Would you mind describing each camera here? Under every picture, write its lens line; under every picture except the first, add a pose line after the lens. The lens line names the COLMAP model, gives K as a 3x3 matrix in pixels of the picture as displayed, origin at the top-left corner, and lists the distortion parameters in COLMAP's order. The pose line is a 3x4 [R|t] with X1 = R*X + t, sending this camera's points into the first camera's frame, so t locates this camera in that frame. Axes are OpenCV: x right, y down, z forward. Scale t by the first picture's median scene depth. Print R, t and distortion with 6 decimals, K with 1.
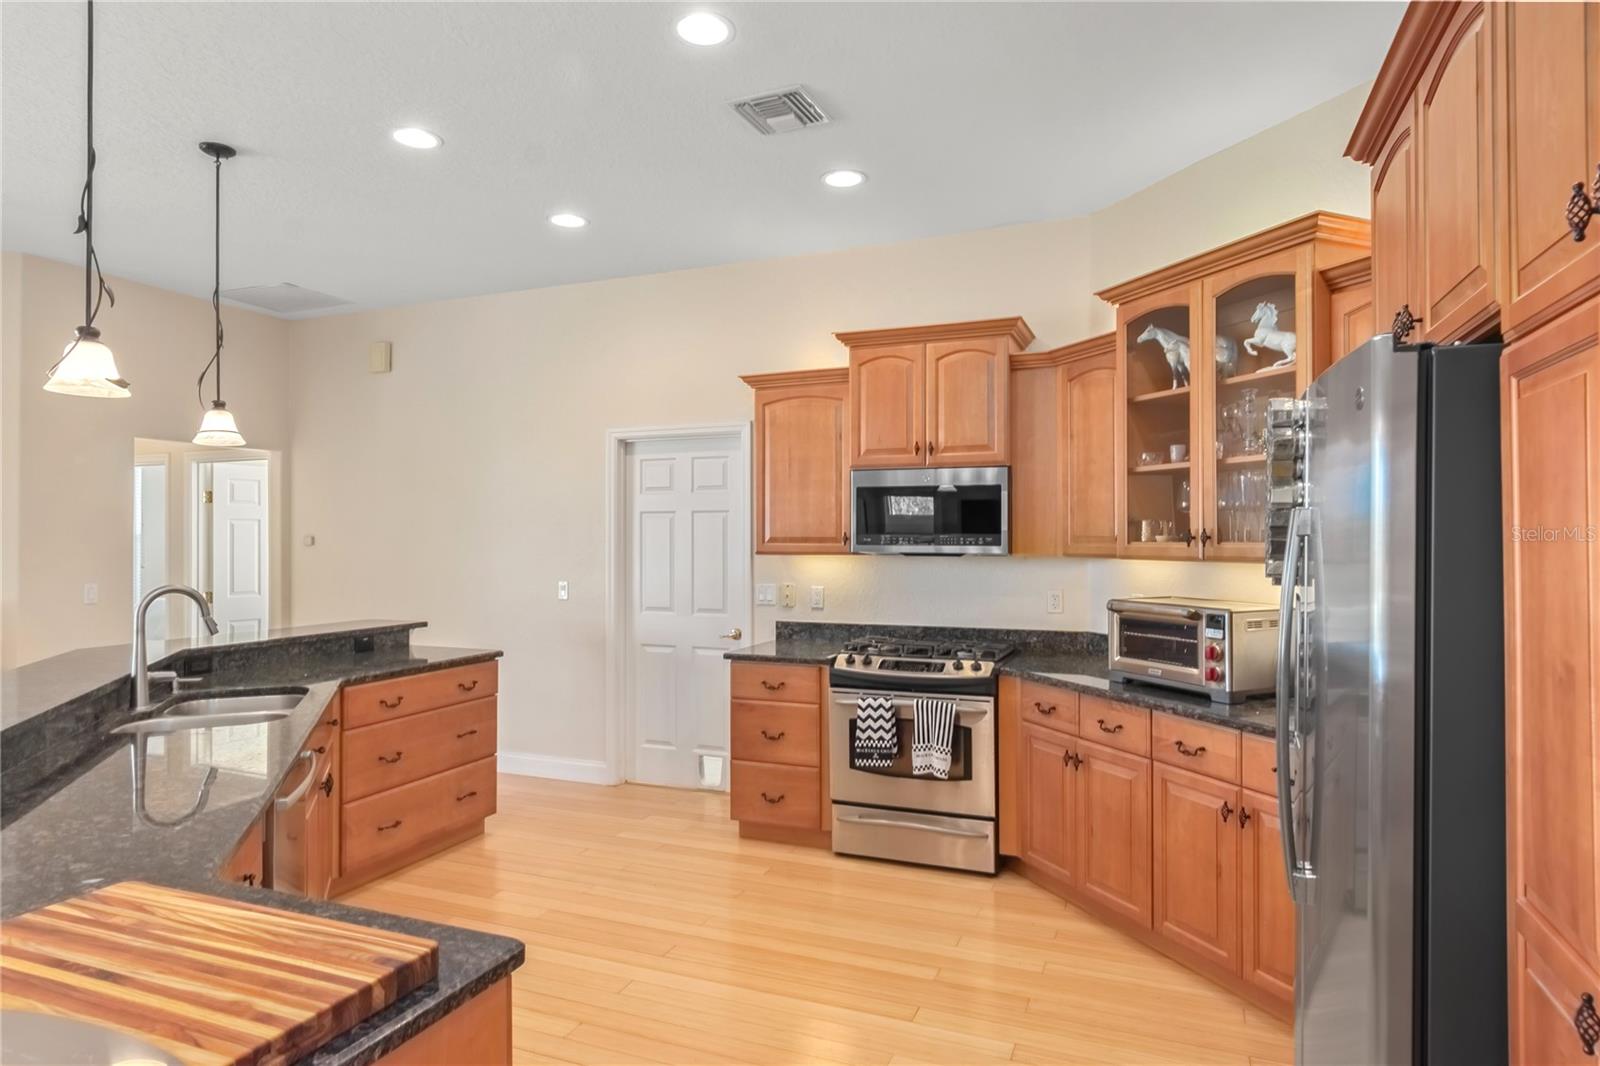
lens RADIAL K [[906.0, 0, 800.0], [0, 906.0, 533.0], [0, 0, 1]] dist [0.000486, -0.000175]
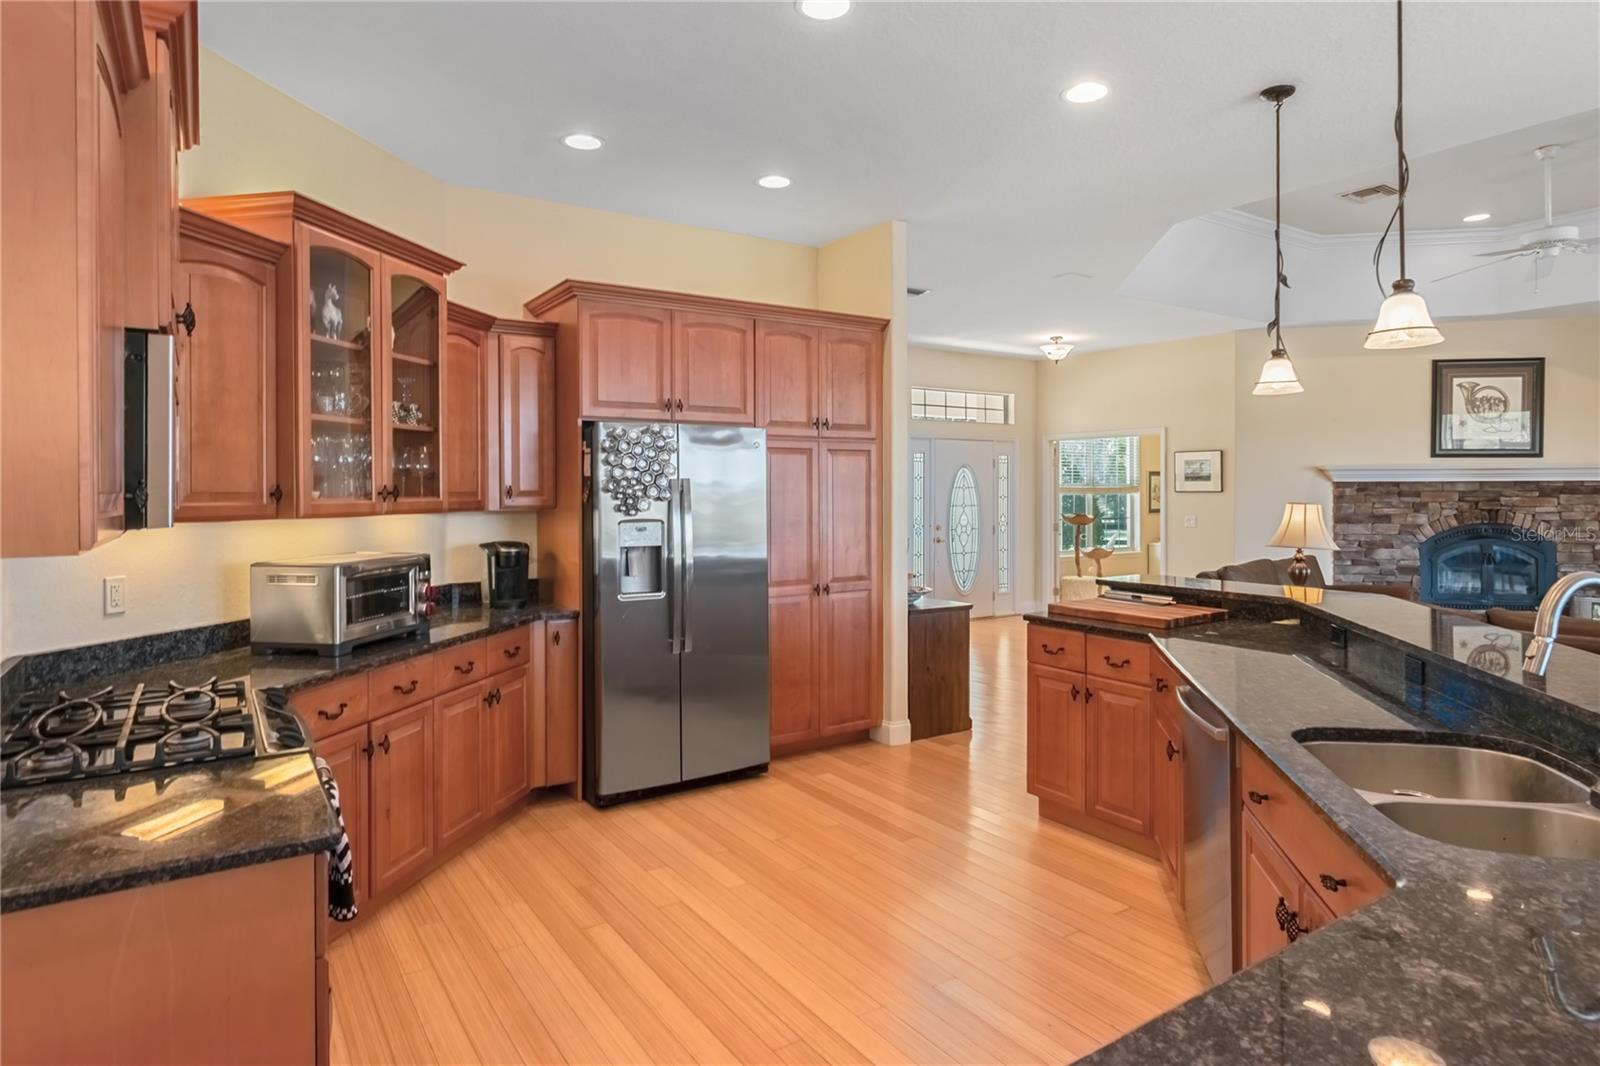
lens RADIAL K [[901.4, 0, 802.9], [0, 901.4, 501.5], [0, 0, 1]] dist [0.000530, -0.000782]
pose [[-0.829285, -0.002934, 0.558818, -0.478916], [-0.000341, 0.999989, 0.004745, 0.007870], [-0.558825, 0.003745, -0.829277, 1.360403]]
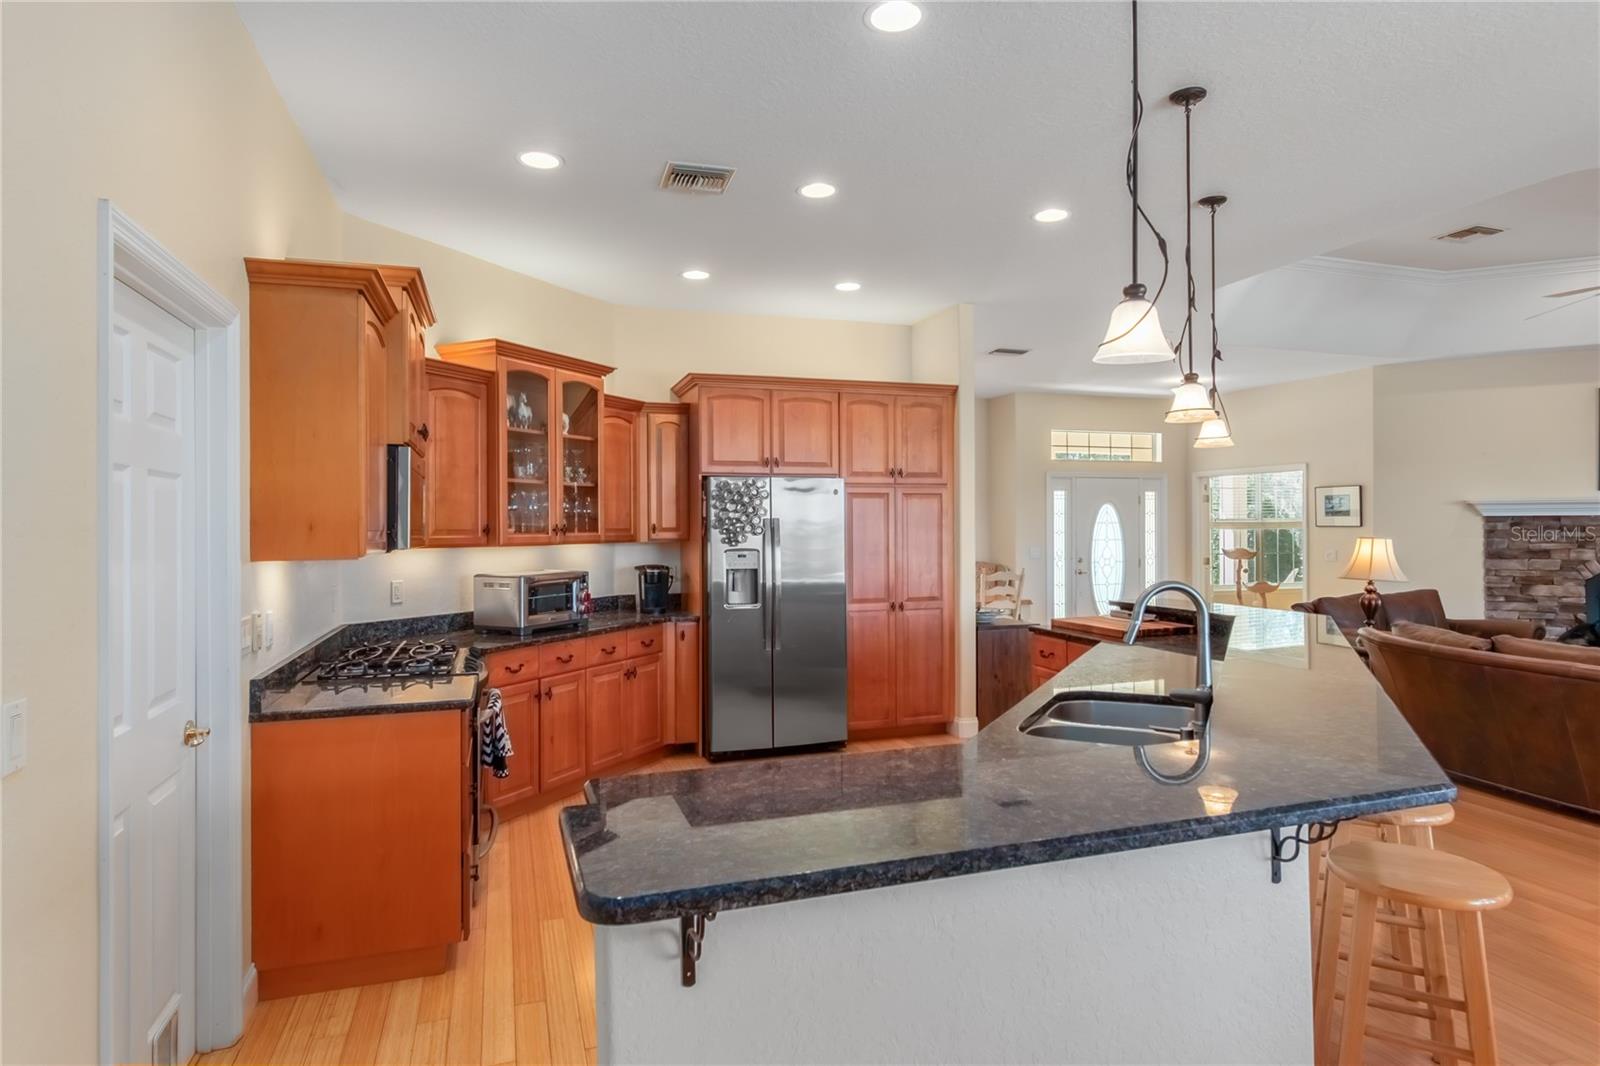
lens RADIAL K [[879.8, 0, 800.0], [0, 879.8, 533.0], [0, 0, 1]] dist [-0.000775, -0.000021]
pose [[-0.657620, -0.000457, 0.753350, -0.849368], [0.000251, 1.000000, 0.000826, 0.007850], [-0.753350, 0.000732, -0.657620, 1.434103]]
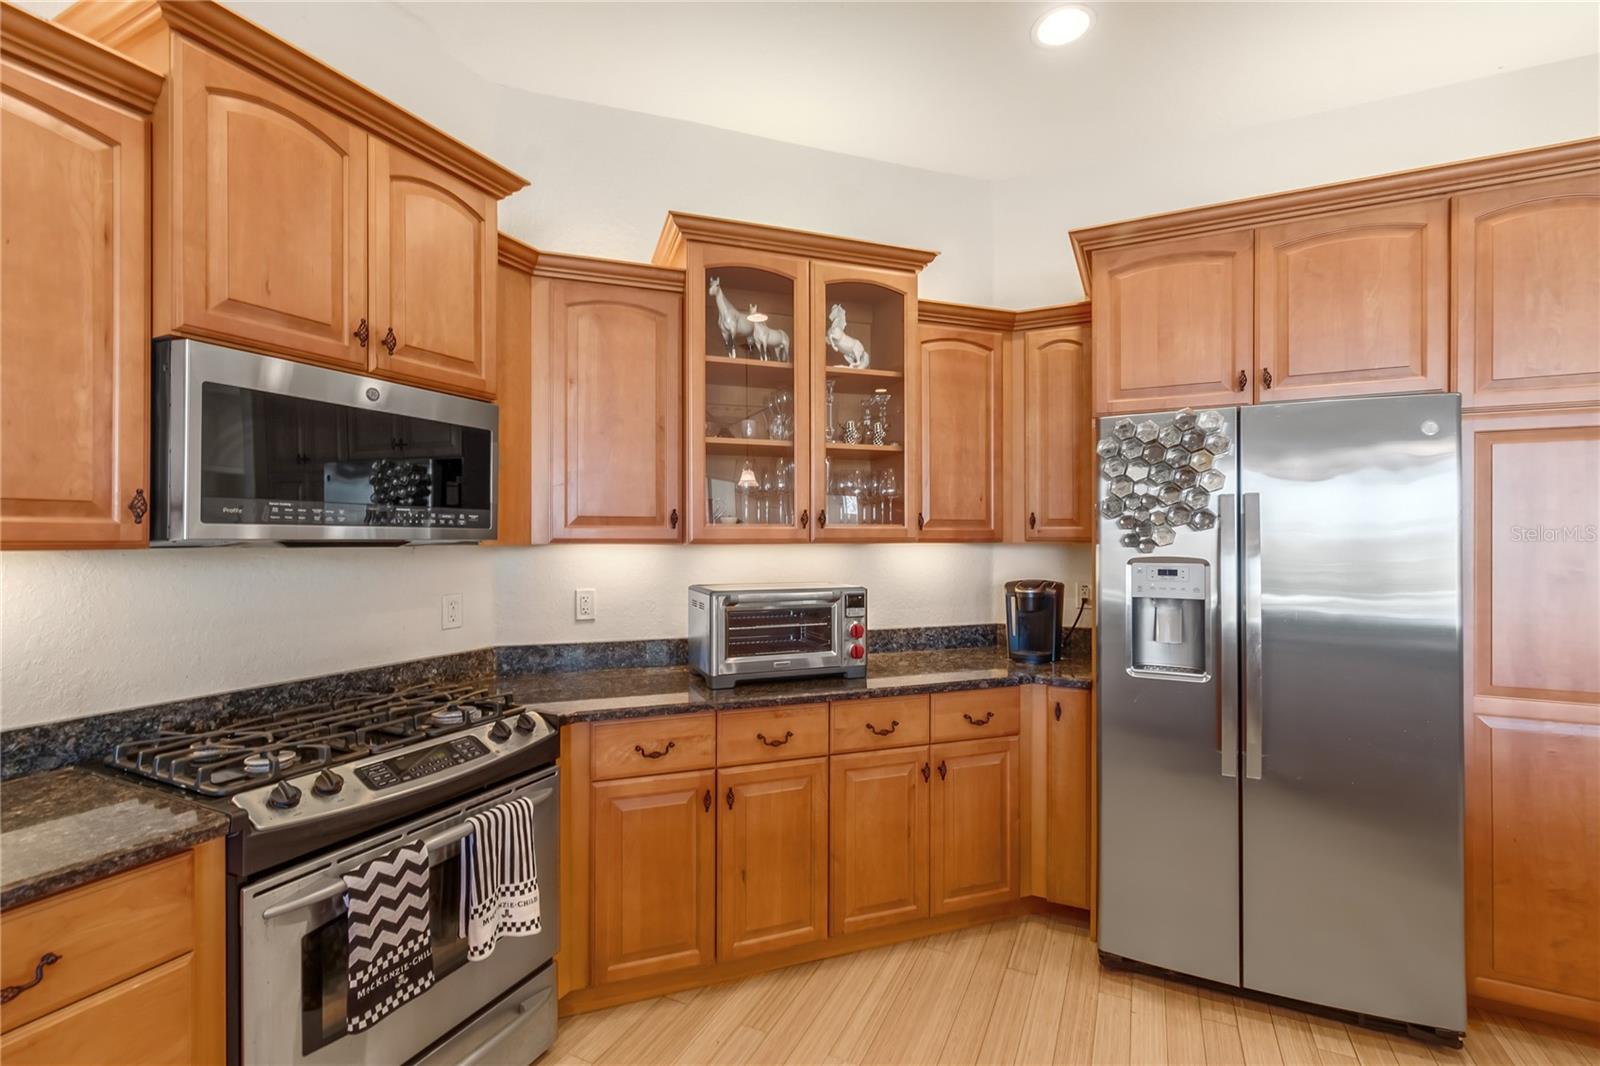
lens RADIAL K [[705.5, 0, 809.2], [0, 705.5, 536.9], [0, 0, 1]] dist [-0.000420, -0.000417]
pose [[0.046146, -0.000417, 0.998935, -0.278812], [-0.007645, 0.999970, 0.000771, 0.019815], [-0.998905, -0.007672, 0.046141, 0.817543]]
